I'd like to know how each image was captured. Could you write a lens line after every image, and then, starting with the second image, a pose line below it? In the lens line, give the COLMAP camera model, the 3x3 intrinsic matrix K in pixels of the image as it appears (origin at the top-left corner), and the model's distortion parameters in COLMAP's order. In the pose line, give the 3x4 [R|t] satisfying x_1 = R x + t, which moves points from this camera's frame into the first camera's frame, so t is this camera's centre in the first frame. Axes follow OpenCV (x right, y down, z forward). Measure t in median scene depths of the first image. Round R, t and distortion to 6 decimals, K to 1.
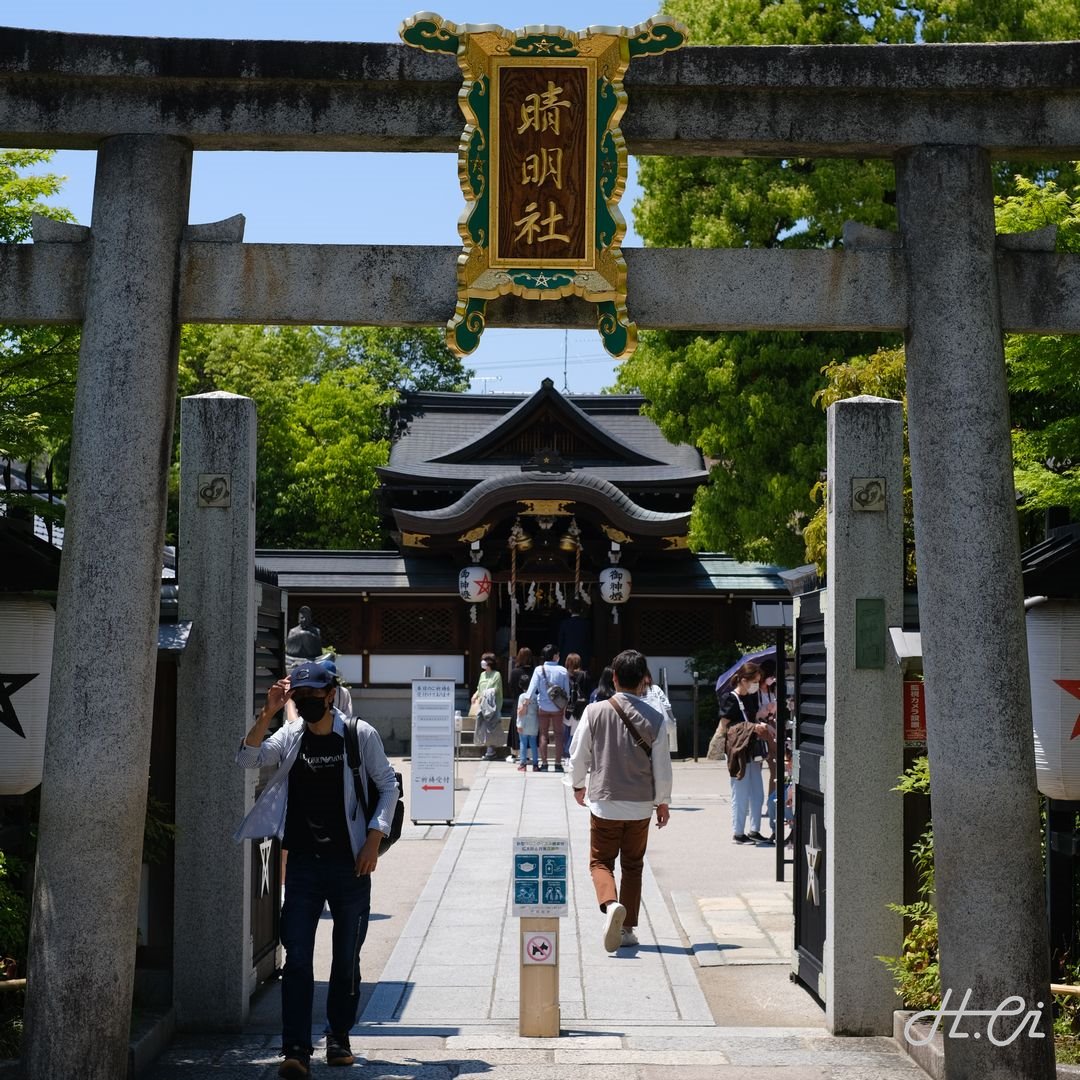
lens RADIAL K [[2607.4, 0, 540.6], [0, 2607.4, 543.5], [0, 0, 1]] dist [0.149338, 0.000000]
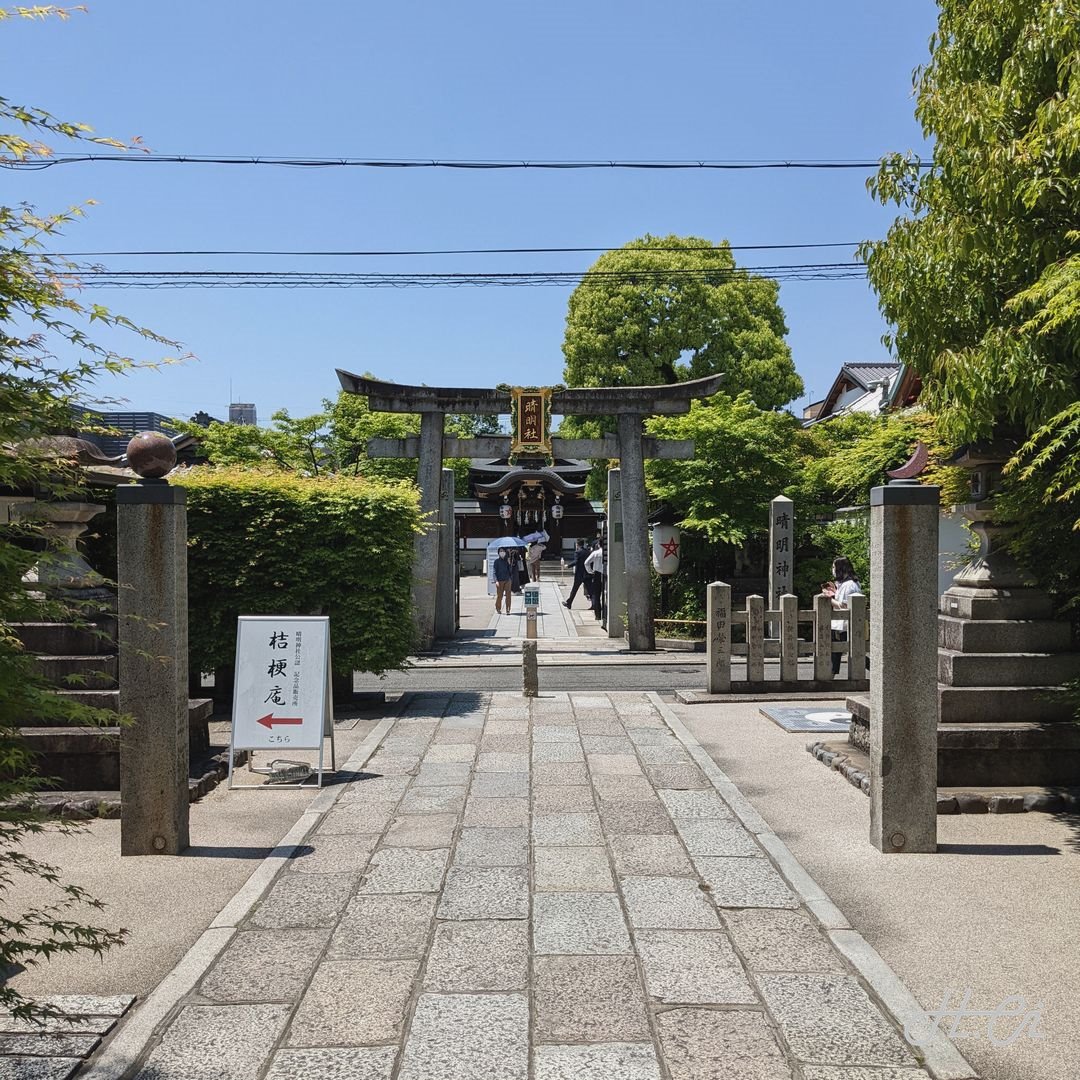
lens RADIAL K [[2607.4, 0, 540.0], [0, 2607.4, 540.5], [0, 0, 1]] dist [0.149338, 0.000000]
pose [[0.999948, -0.007917, 0.006404, -0.012856], [0.007617, 0.998931, 0.045603, -0.138378], [-0.006758, -0.045552, 0.998939, -3.044572]]
